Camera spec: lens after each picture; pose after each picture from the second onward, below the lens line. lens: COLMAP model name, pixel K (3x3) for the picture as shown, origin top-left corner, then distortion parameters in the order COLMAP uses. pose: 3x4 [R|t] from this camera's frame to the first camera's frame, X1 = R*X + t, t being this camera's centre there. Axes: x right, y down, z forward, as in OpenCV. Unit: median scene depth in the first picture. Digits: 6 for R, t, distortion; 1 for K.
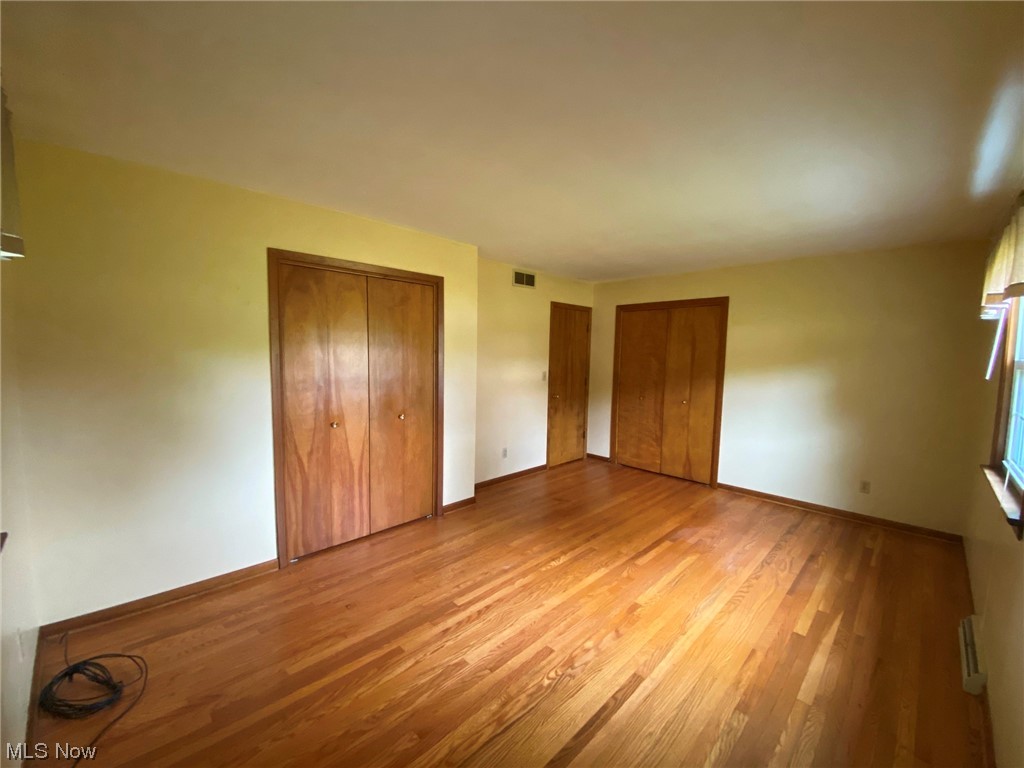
lens RADIAL K [[417.6, 0, 512.0], [0, 417.6, 384.0], [0, 0, 1]] dist [-0.000096, -0.000032]
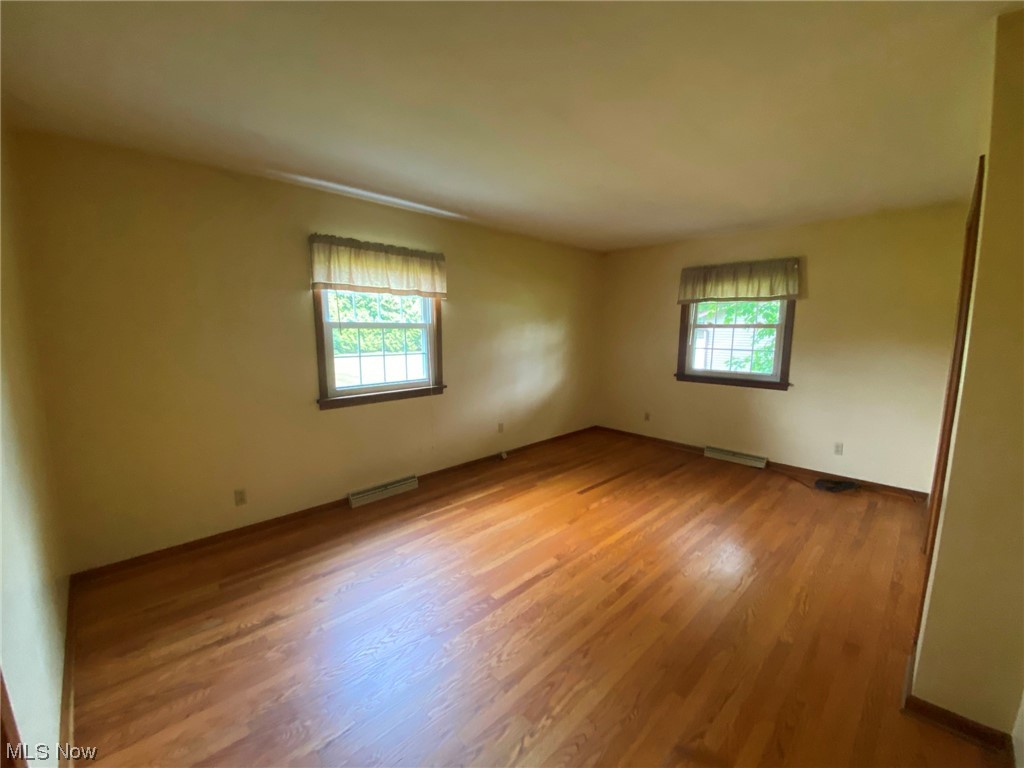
lens RADIAL K [[418.4, 0, 512.0], [0, 418.4, 384.0], [0, 0, 1]] dist [0.038899, -0.031606]
pose [[-0.999522, -0.030137, 0.006951, 0.435657], [-0.027864, 0.974981, 0.220536, -0.143281], [-0.013423, 0.220236, -0.975354, 1.967261]]
